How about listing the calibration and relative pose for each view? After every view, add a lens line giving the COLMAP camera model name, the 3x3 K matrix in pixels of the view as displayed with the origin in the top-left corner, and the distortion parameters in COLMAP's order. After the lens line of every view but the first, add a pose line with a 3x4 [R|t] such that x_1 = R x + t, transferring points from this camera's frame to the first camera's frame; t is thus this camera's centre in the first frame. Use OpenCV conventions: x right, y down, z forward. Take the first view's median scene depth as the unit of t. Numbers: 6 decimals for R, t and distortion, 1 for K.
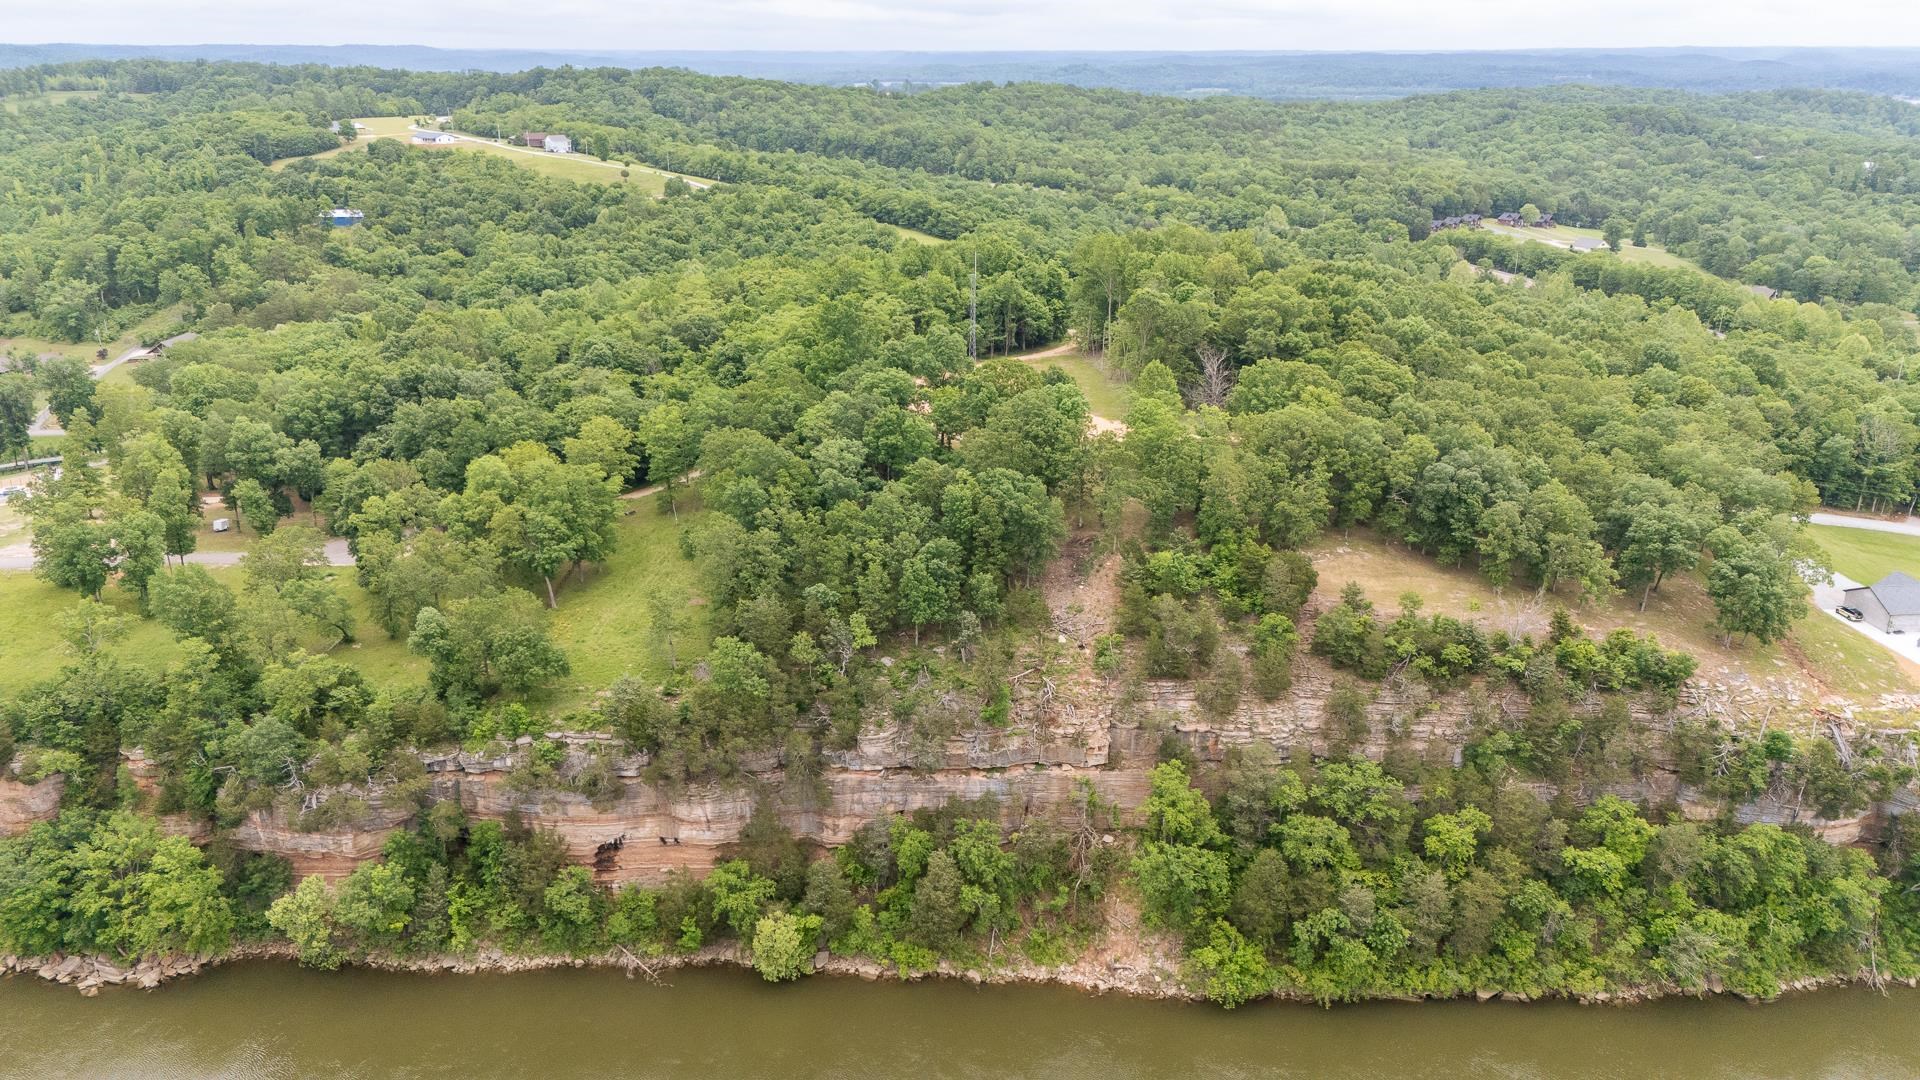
lens RADIAL K [[1401.1, 0, 958.9], [0, 1401.1, 541.5], [0, 0, 1]] dist [0.070401, -0.067998]
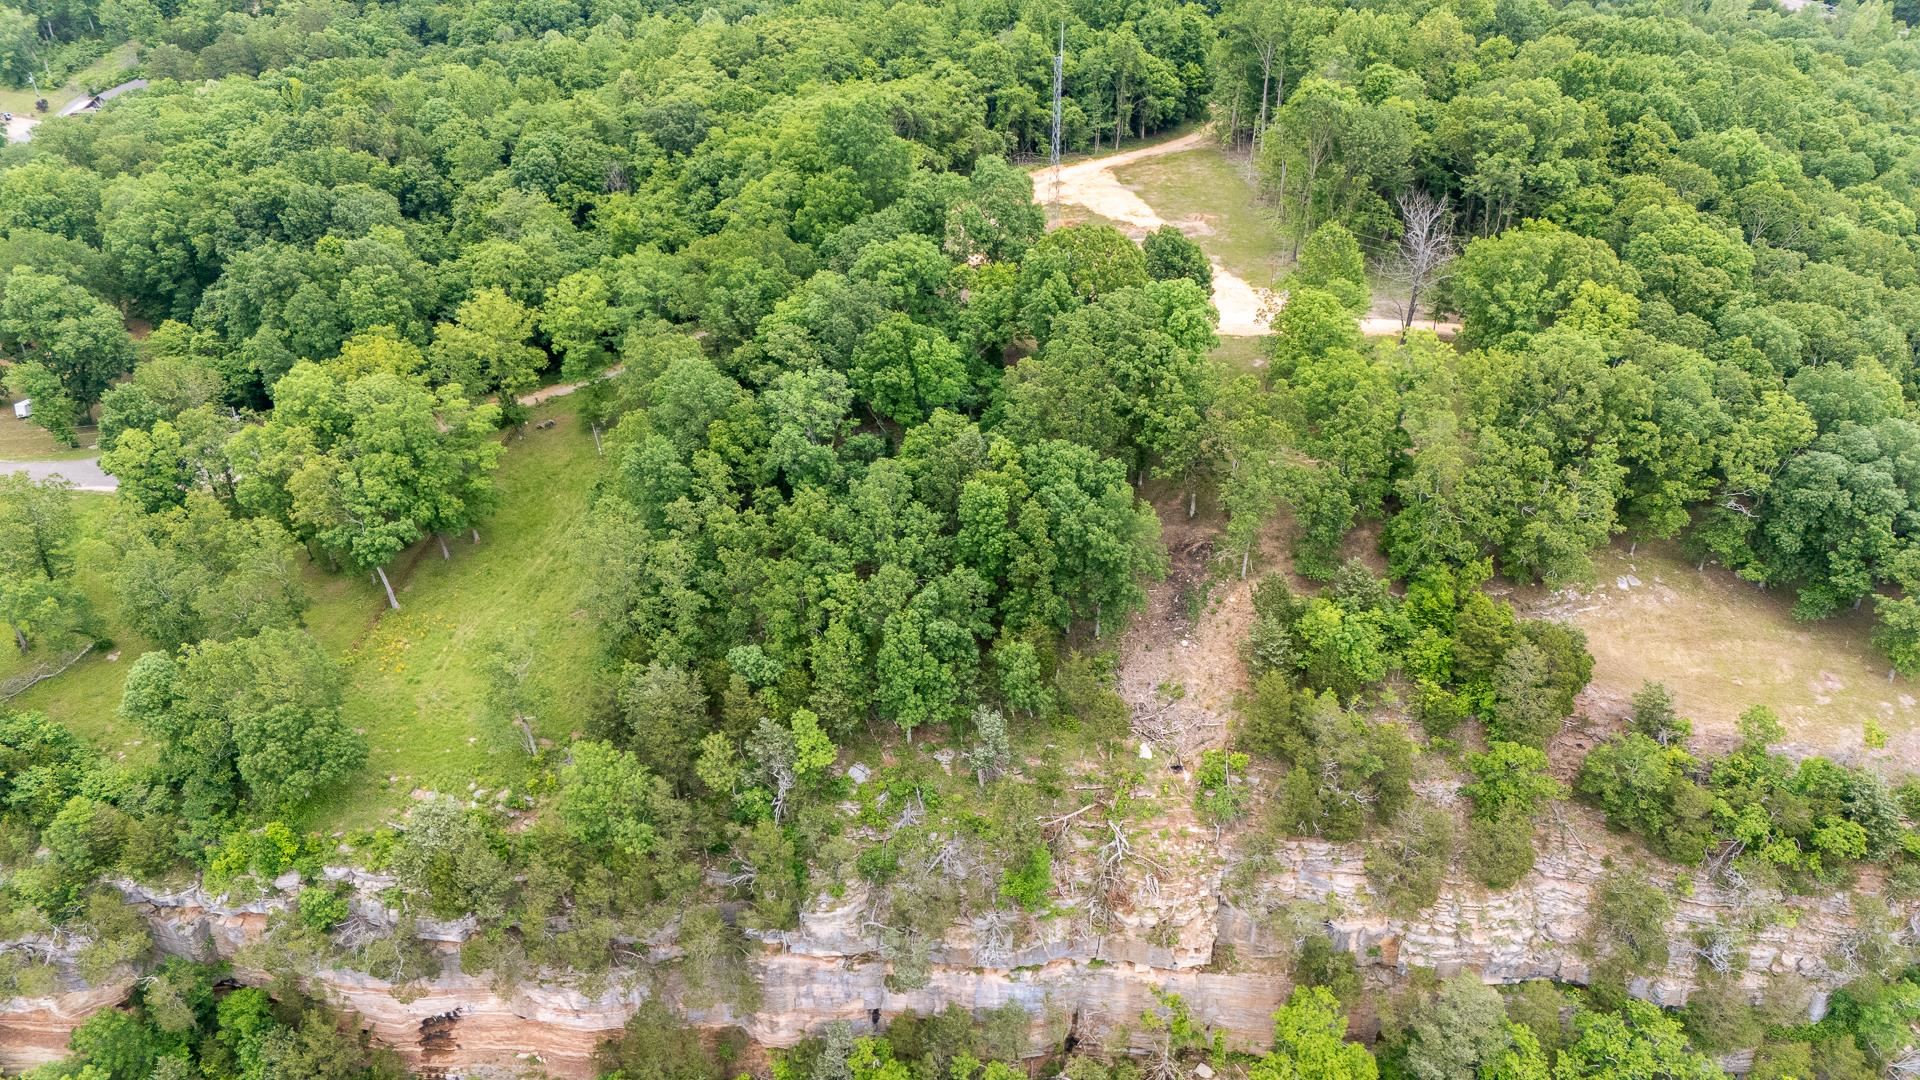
lens RADIAL K [[1401.1, 0, 962.4], [0, 1401.1, 540.1], [0, 0, 1]] dist [0.070401, -0.067998]
pose [[0.995617, 0.037133, -0.085833, 0.042097], [-0.019136, 0.979265, 0.201677, -0.136107], [0.091542, -0.199151, 0.975684, 0.402936]]
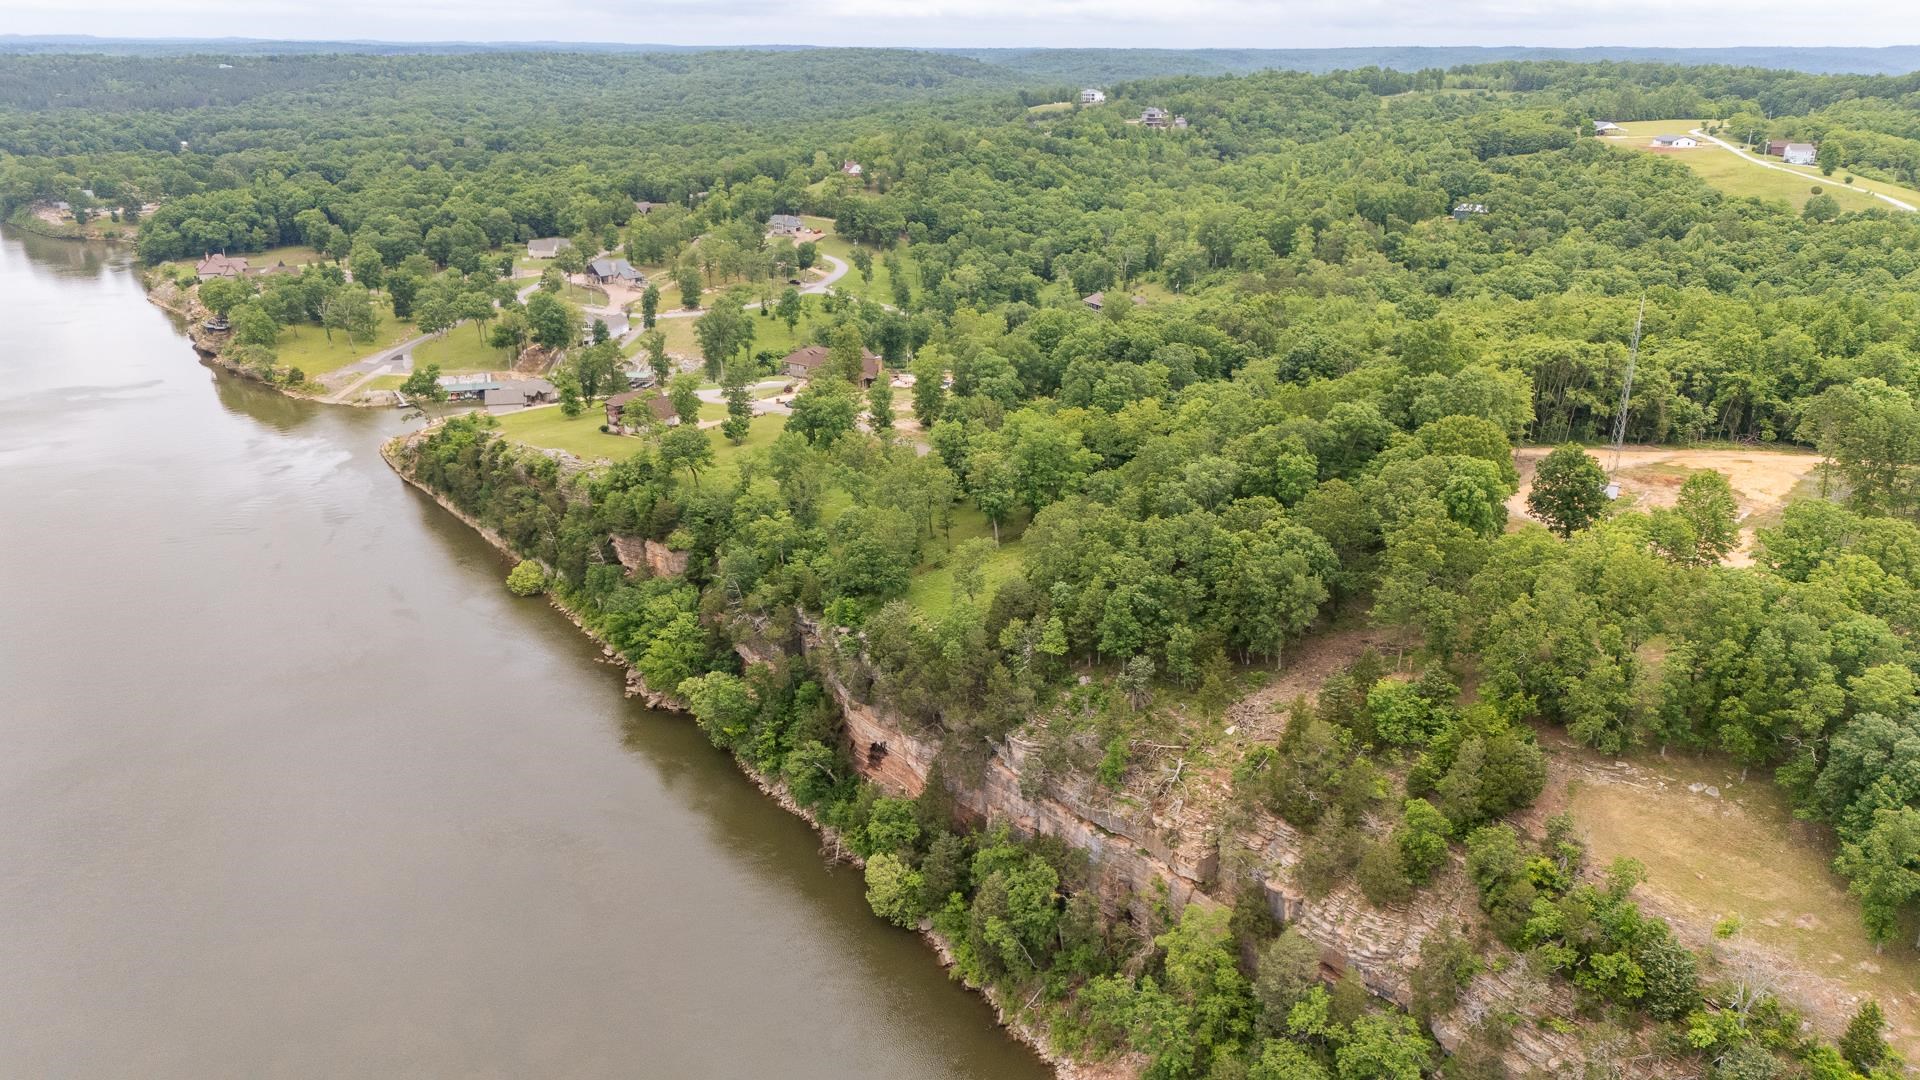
lens RADIAL K [[1401.1, 0, 954.1], [0, 1401.1, 536.5], [0, 0, 1]] dist [0.070401, -0.067998]
pose [[0.574035, 0.271243, -0.772600, 0.582574], [-0.275018, 0.952596, 0.130100, -0.103024], [0.771264, 0.137797, 0.621420, 0.312991]]
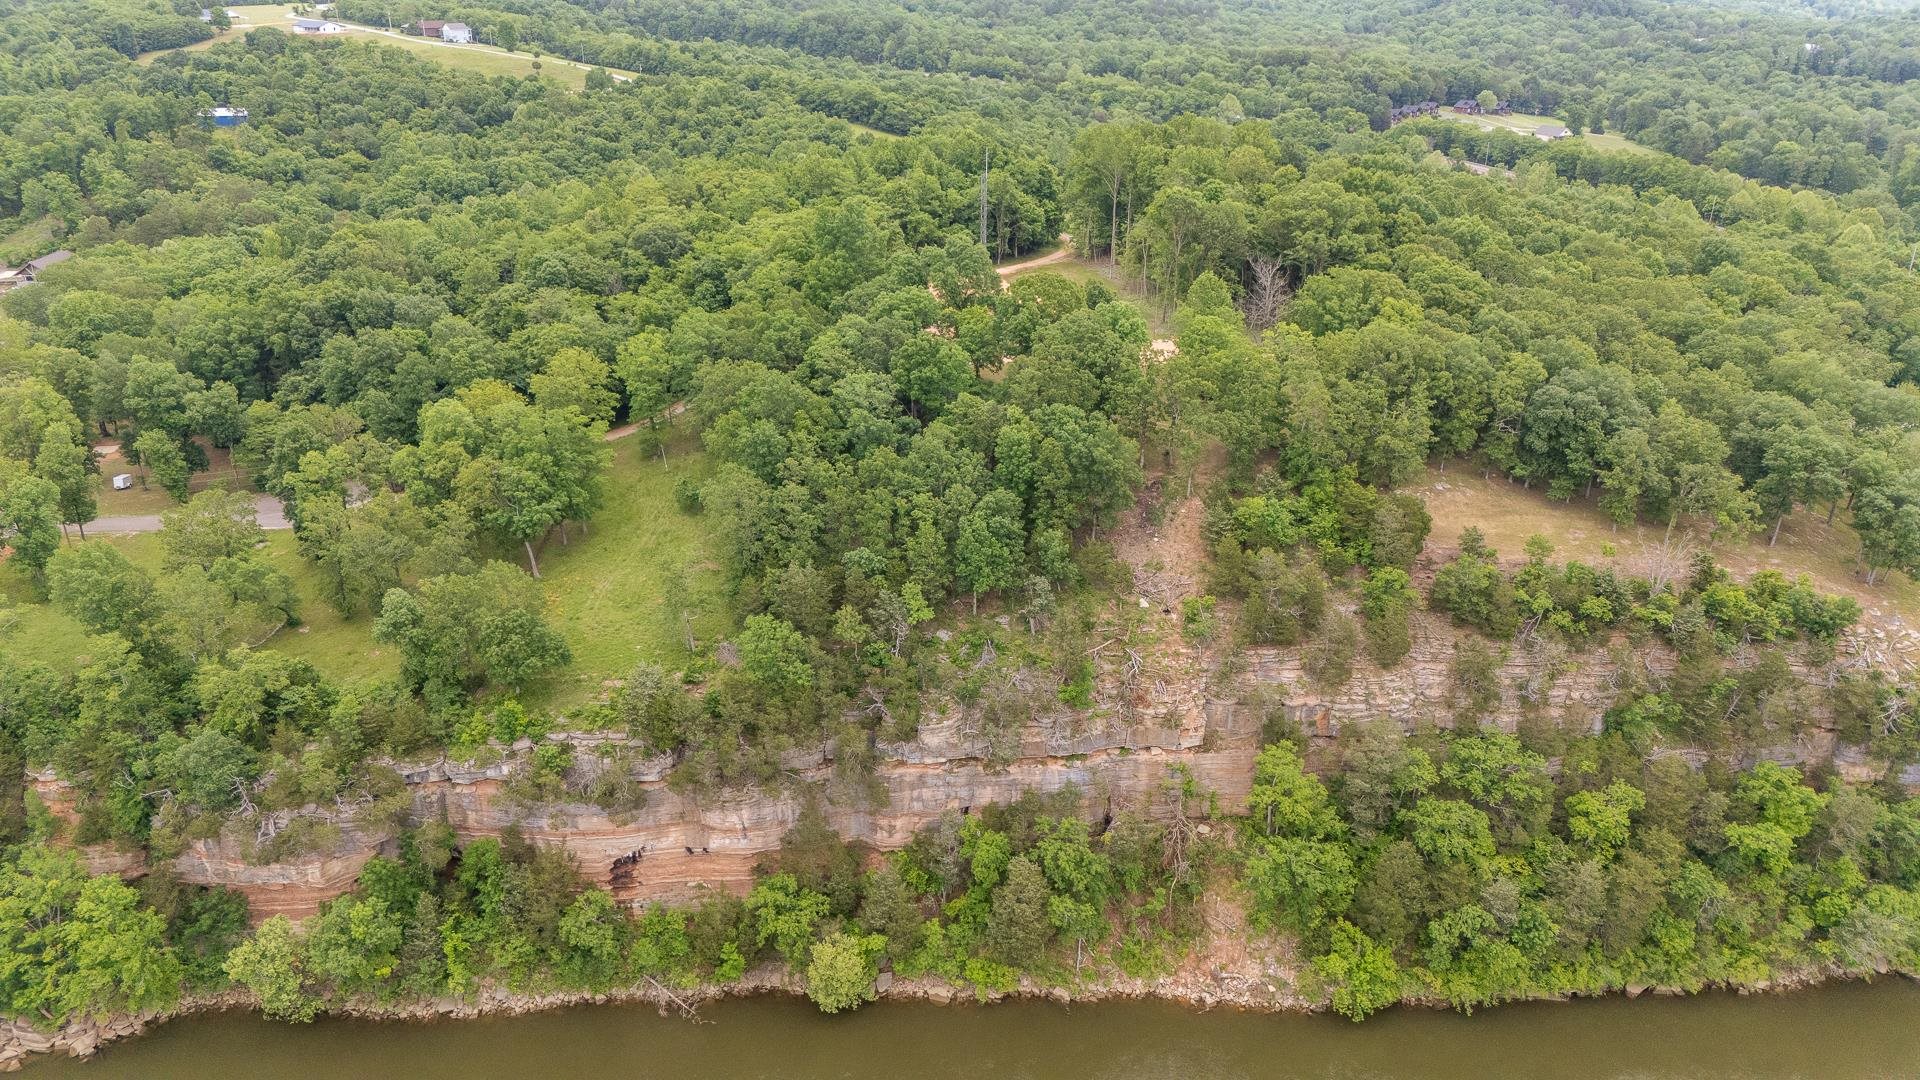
lens RADIAL K [[1401.1, 0, 959.0], [0, 1401.1, 540.5], [0, 0, 1]] dist [0.070401, -0.067998]
pose [[0.997677, -0.029465, 0.061421, -0.089447], [0.025144, 0.997232, 0.069972, -0.031215], [-0.063313, -0.068265, 0.995656, 0.140833]]
